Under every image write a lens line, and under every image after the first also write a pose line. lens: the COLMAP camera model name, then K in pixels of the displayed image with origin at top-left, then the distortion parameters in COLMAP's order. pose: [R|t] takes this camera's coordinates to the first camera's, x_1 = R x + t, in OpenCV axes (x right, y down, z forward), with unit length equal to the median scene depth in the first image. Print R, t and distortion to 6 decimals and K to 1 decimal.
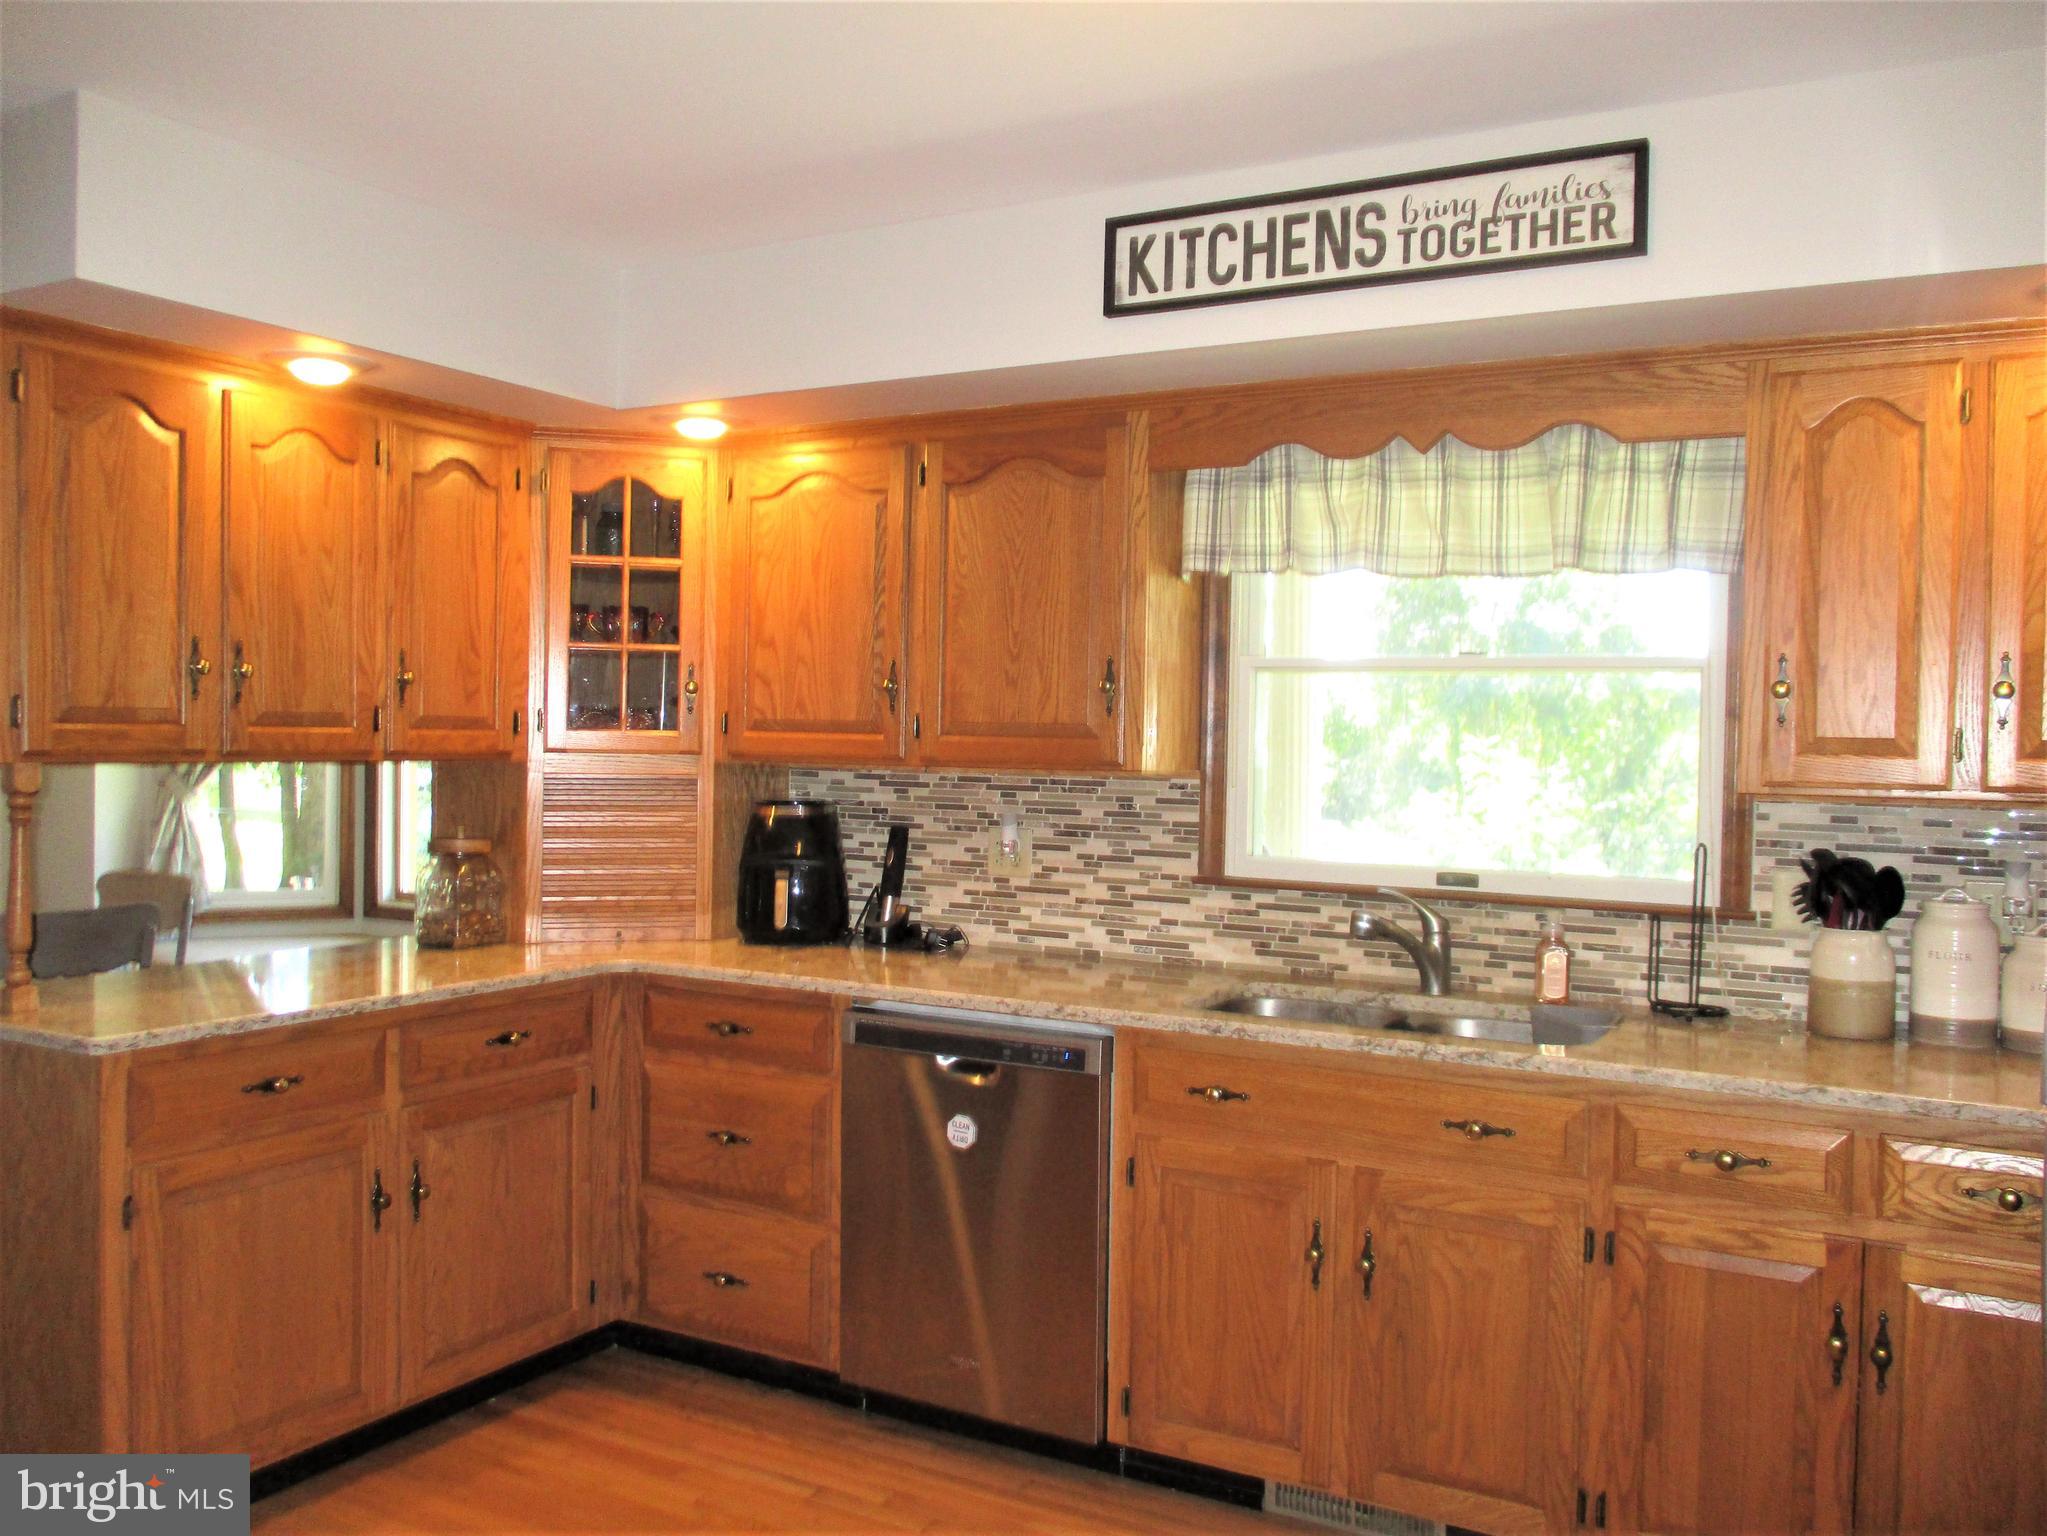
lens RADIAL K [[1707.0, 0, 1019.8], [0, 1707.0, 766.1], [0, 0, 1]] dist [-0.028987, 0.010366]
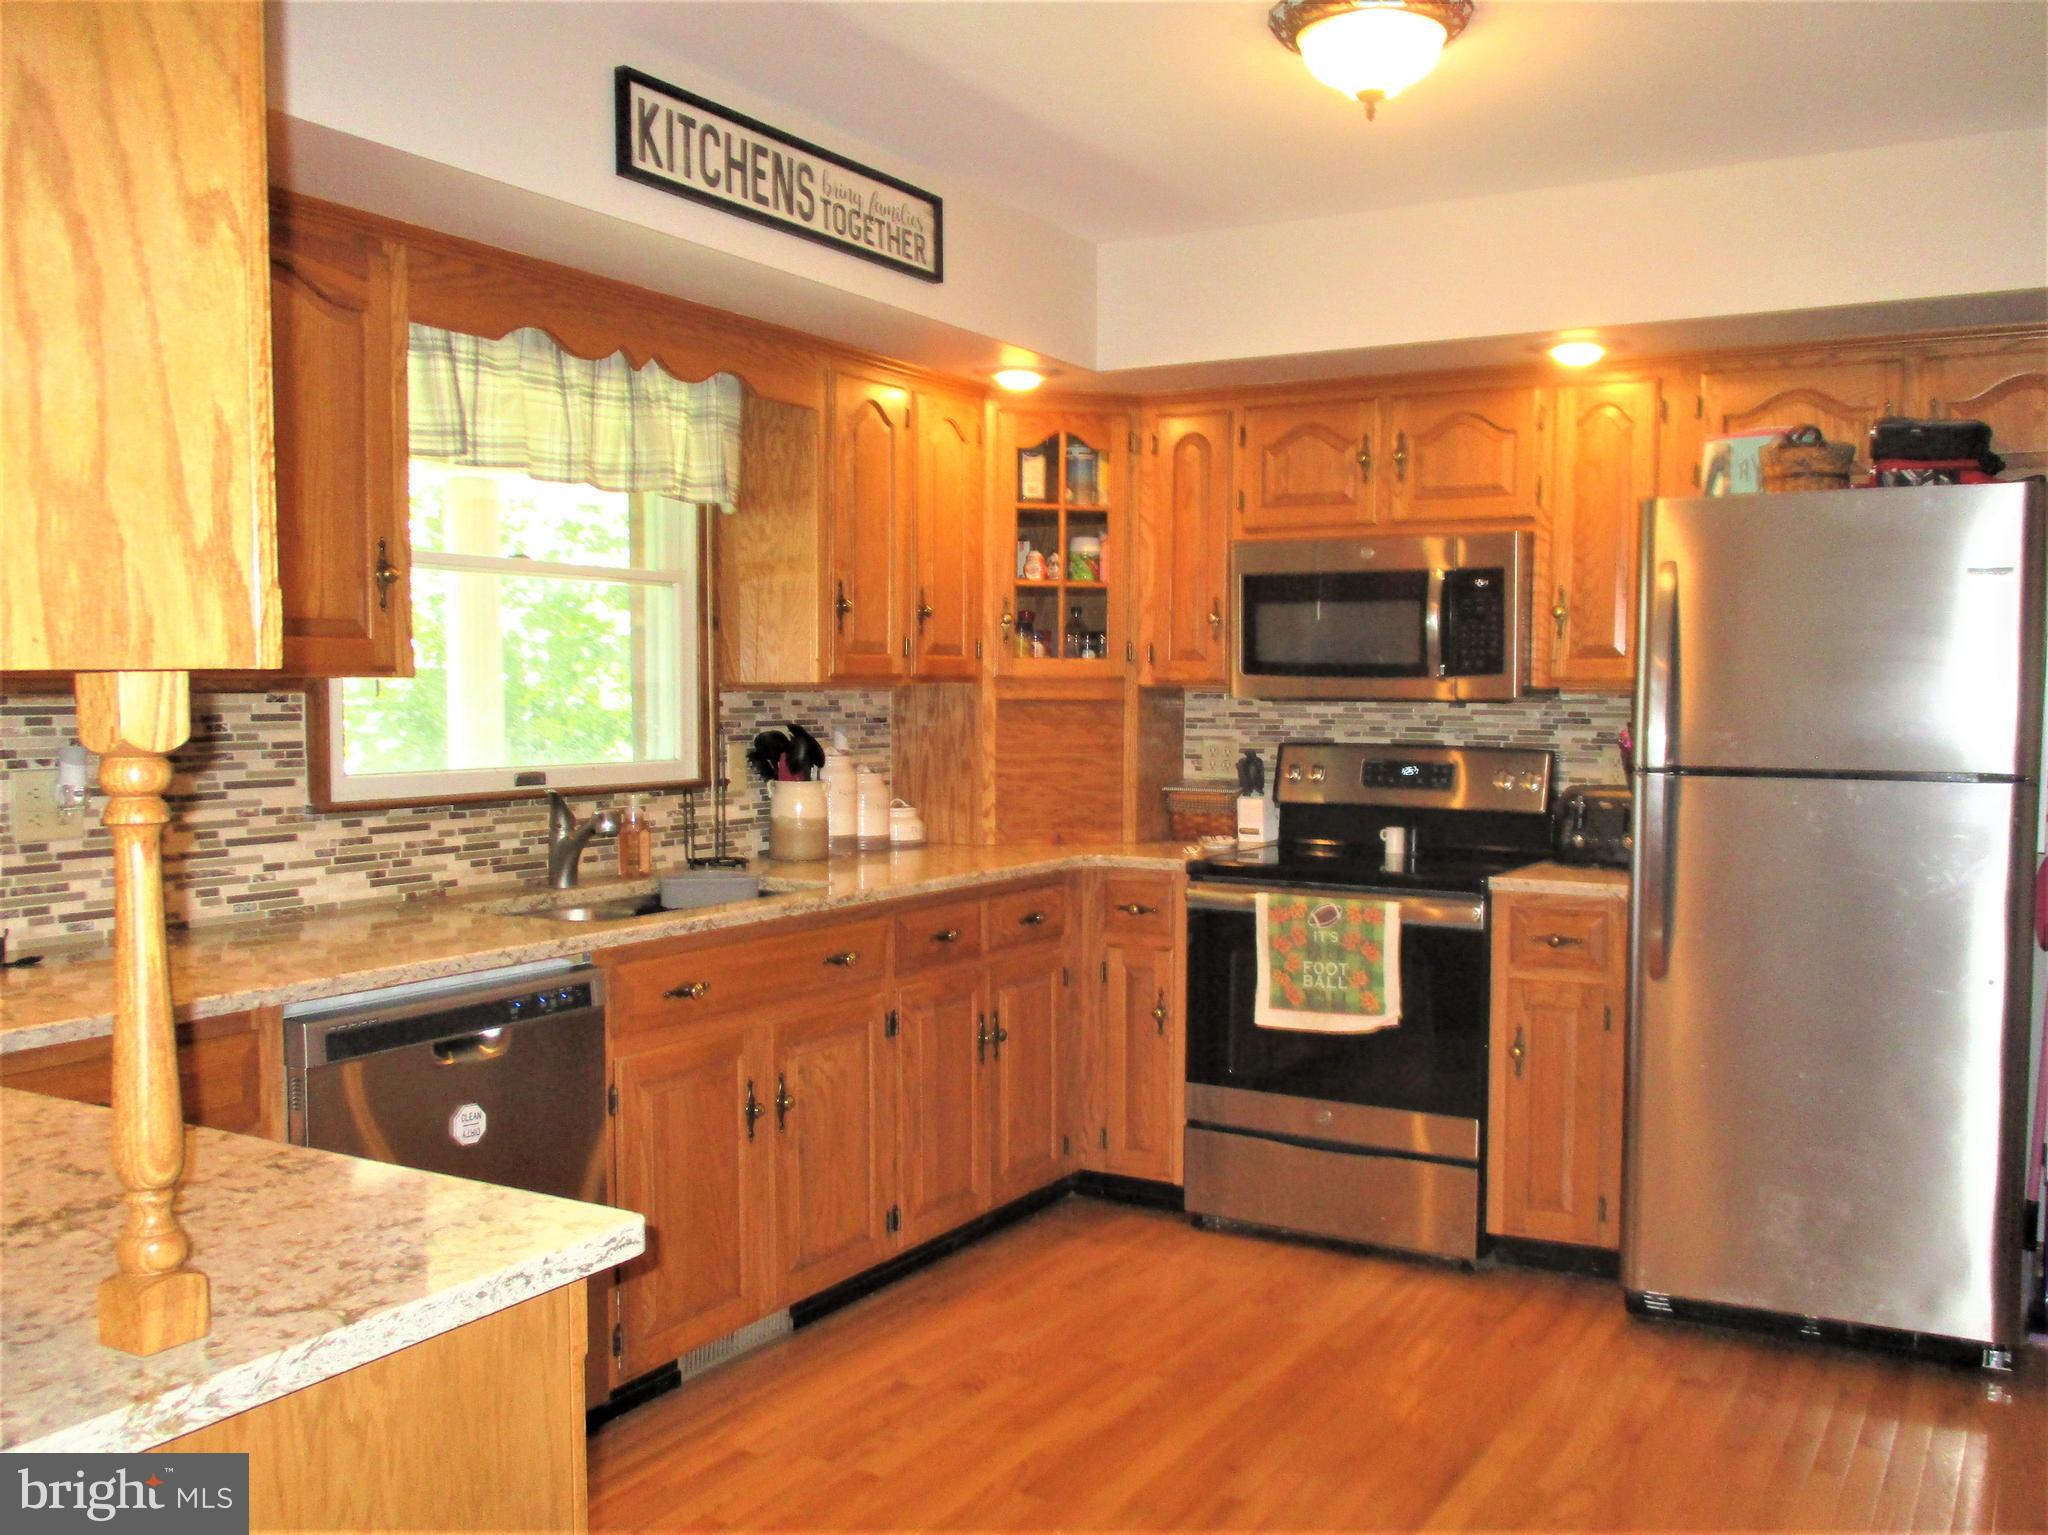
lens RADIAL K [[1795.2, 0, 1029.9], [0, 1795.2, 790.7], [0, 0, 1]] dist [-0.003957, 0.004747]
pose [[0.013573, -0.075943, 0.997020, -0.759805], [0.018903, 0.996953, 0.075681, -0.002353], [-0.999729, 0.017819, 0.014968, 0.631463]]
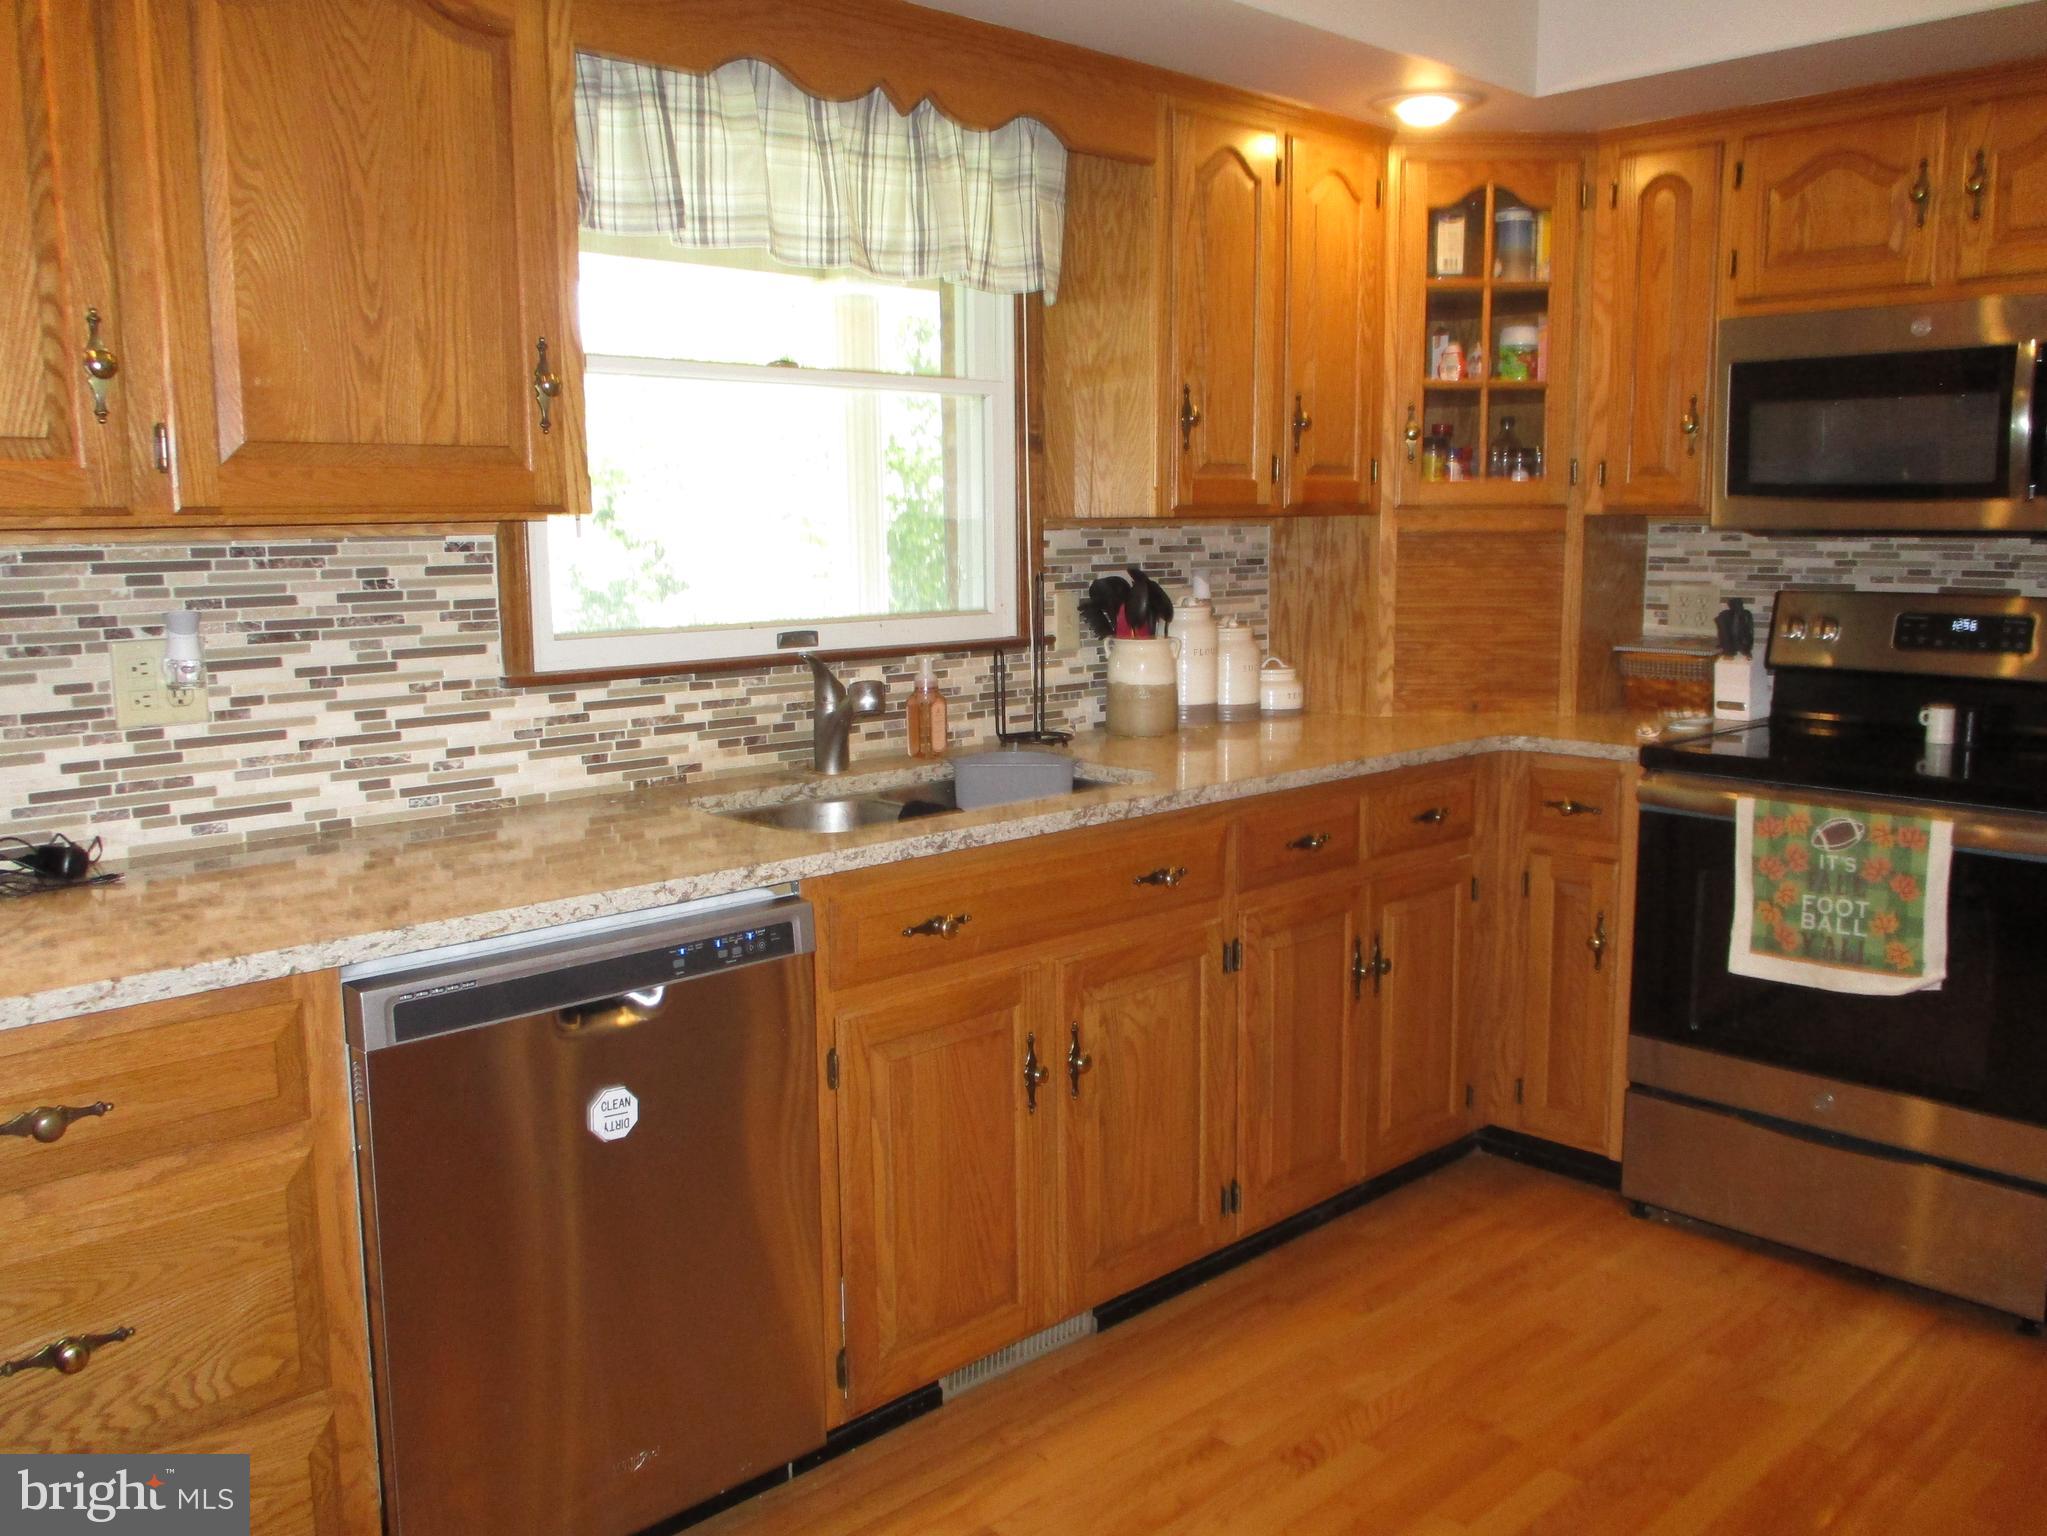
lens RADIAL K [[1707.0, 0, 1019.8], [0, 1707.0, 766.1], [0, 0, 1]] dist [-0.028987, 0.010366]
pose [[0.280235, -0.158993, 0.946673, -0.486395], [0.035105, 0.987226, 0.155412, 0.001059], [-0.959289, -0.010319, 0.282237, 0.605394]]
